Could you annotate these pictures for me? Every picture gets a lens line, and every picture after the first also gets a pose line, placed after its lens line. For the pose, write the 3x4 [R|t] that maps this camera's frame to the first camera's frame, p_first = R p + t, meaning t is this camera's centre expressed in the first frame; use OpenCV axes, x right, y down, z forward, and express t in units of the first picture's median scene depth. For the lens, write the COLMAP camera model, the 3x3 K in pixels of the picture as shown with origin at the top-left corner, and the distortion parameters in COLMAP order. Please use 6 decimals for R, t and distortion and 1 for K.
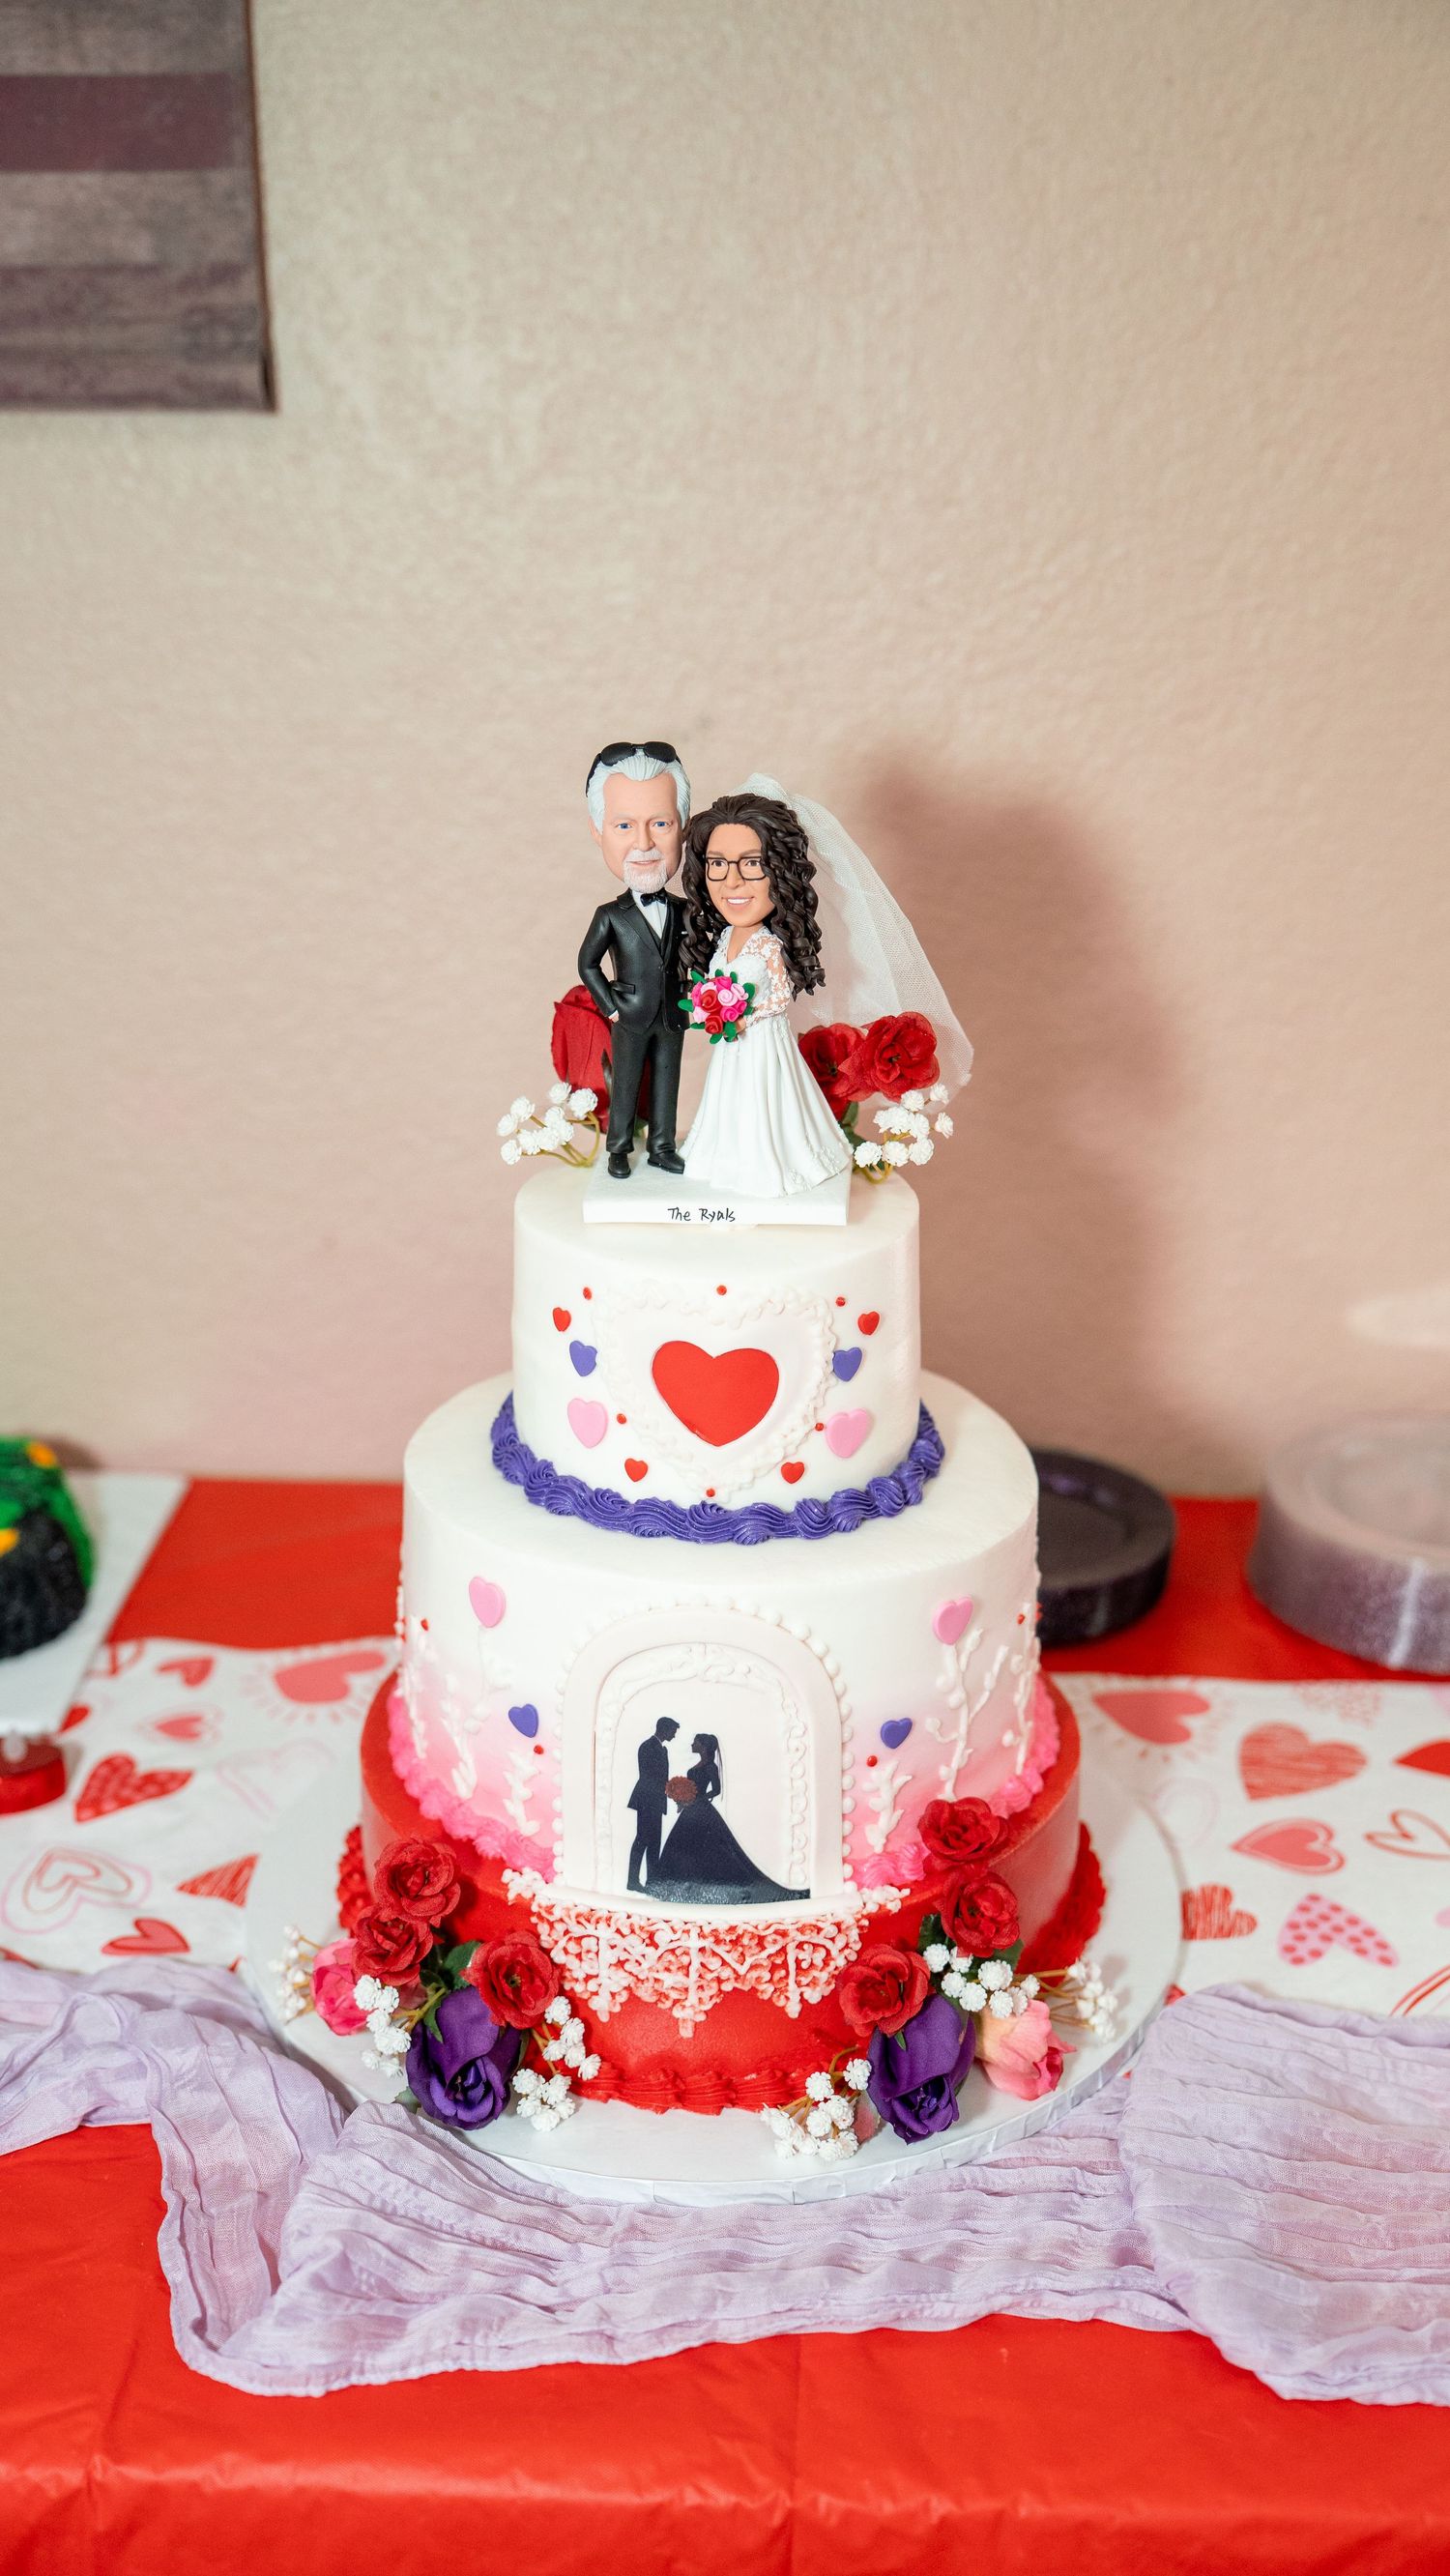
lens RADIAL K [[2616.5, 0, 736.8], [0, 2616.5, 1290.4], [0, 0, 1]] dist [0.024765, 0.000000]
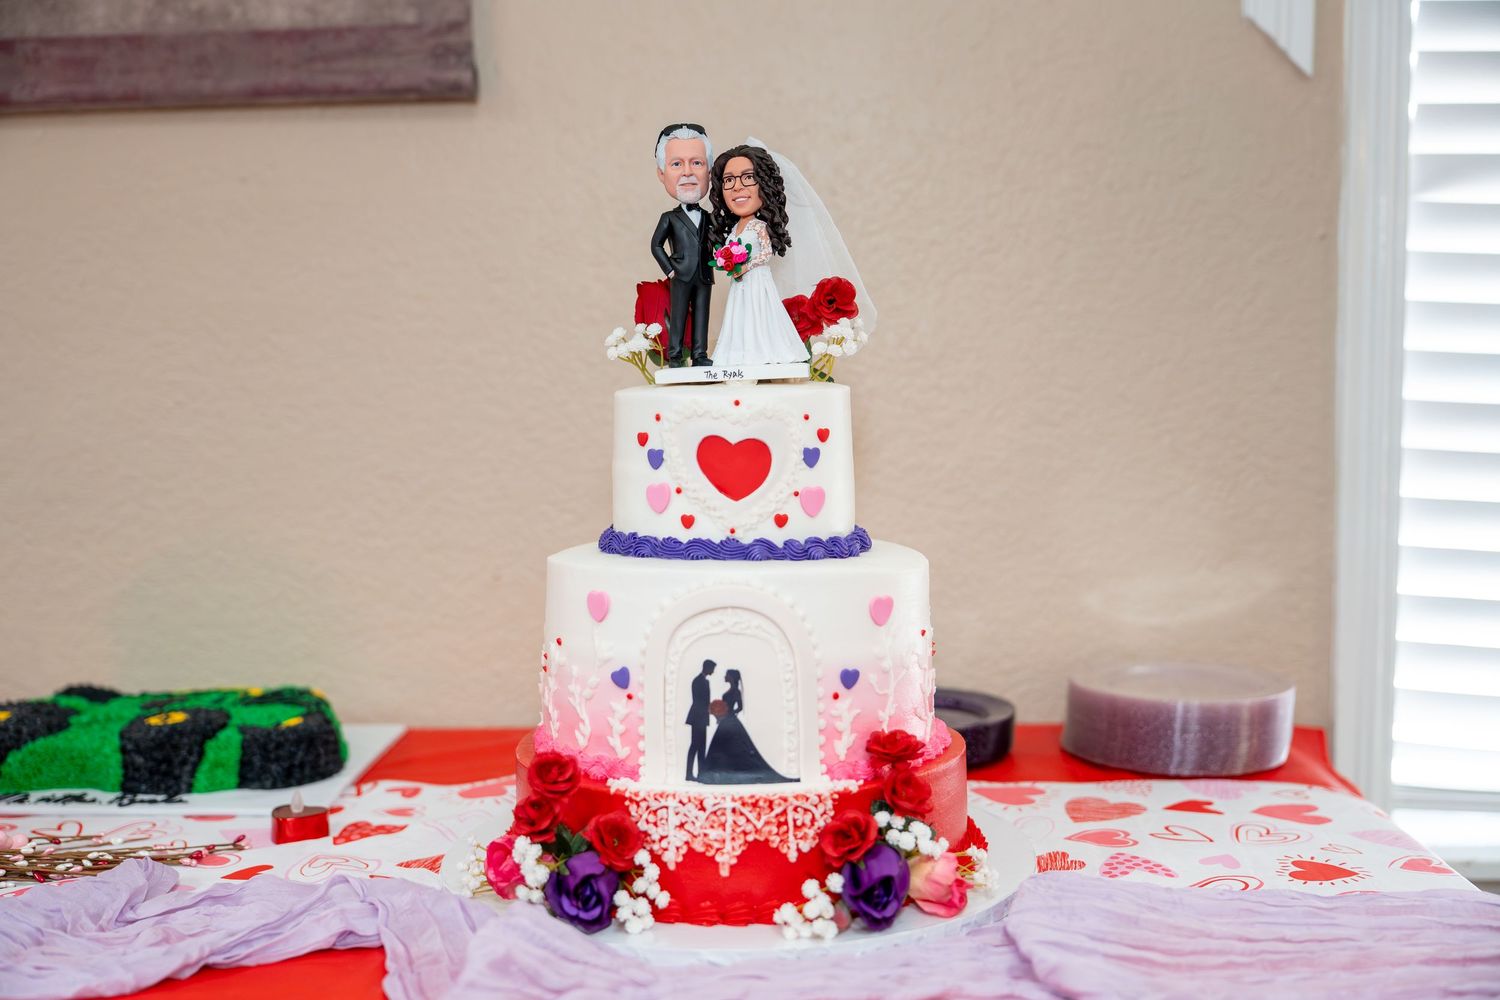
lens RADIAL K [[1570.5, 0, 714.6], [0, 1570.5, 491.1], [0, 0, 1]] dist [0.039870, 0.000000]
pose [[0.999779, -0.020599, -0.004155, -0.016676], [0.018517, 0.957069, -0.289270, 0.337935], [0.009935, 0.289129, 0.957239, 0.035001]]
